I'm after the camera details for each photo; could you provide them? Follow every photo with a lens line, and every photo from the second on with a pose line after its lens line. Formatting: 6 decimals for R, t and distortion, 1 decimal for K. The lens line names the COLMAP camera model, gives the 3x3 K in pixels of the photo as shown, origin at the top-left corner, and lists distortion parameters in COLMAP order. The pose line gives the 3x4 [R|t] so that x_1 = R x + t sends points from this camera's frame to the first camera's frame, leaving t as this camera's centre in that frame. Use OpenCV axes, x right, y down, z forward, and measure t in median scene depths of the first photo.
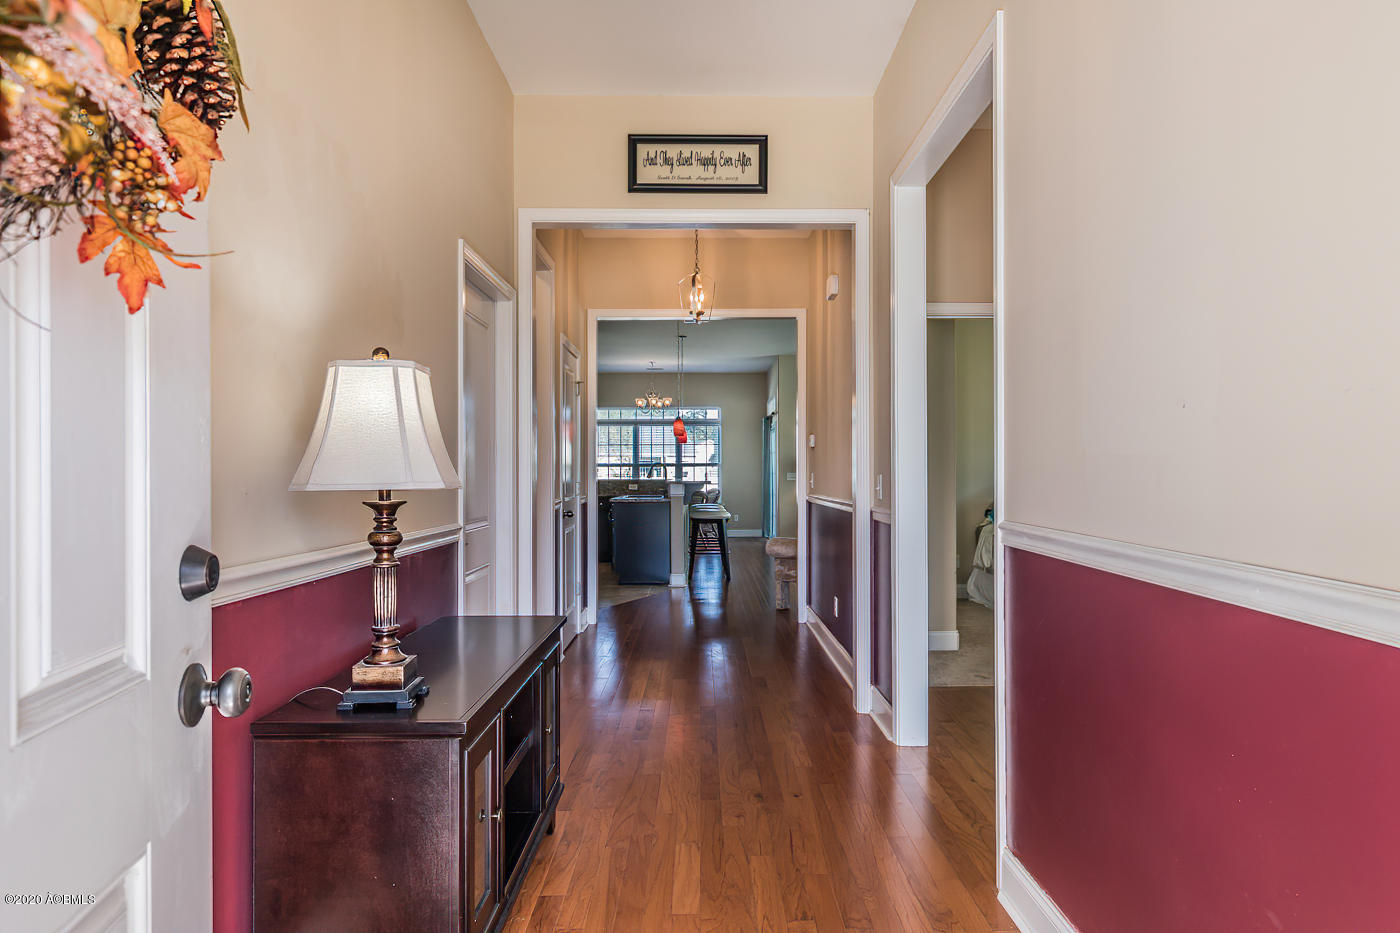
lens RADIAL K [[846.7, 0, 700.2], [0, 846.7, 466.8], [0, 0, 1]] dist [0.008875, 0.000101]
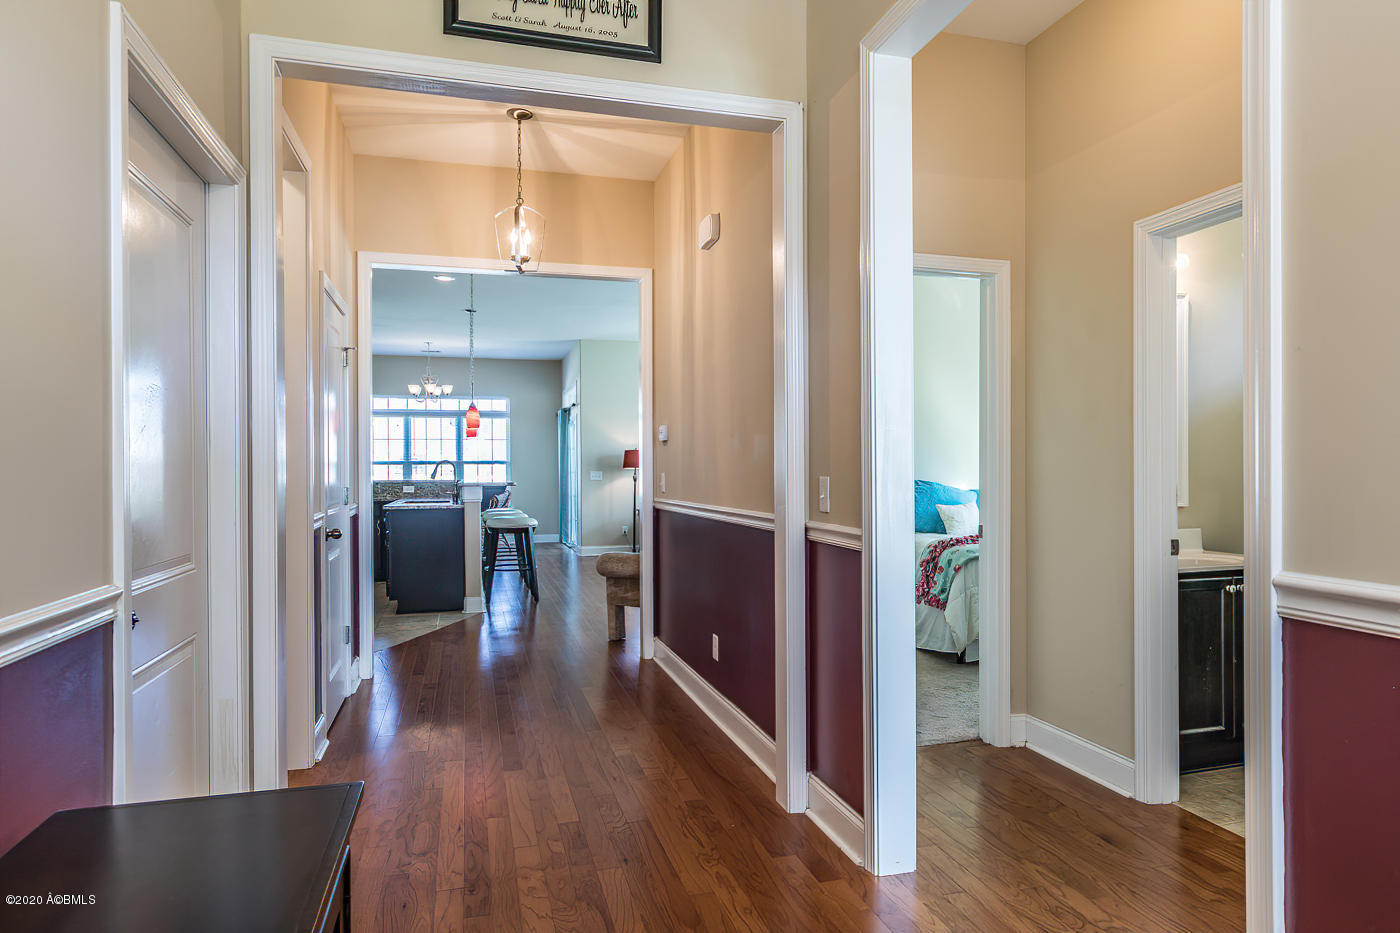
lens RADIAL K [[846.7, 0, 719.1], [0, 846.7, 468.1], [0, 0, 1]] dist [0.008875, 0.000101]
pose [[0.958799, -0.002693, 0.284071, -0.038849], [0.001378, 0.999987, 0.004828, -0.000743], [-0.284081, -0.004238, 0.958791, 0.186348]]
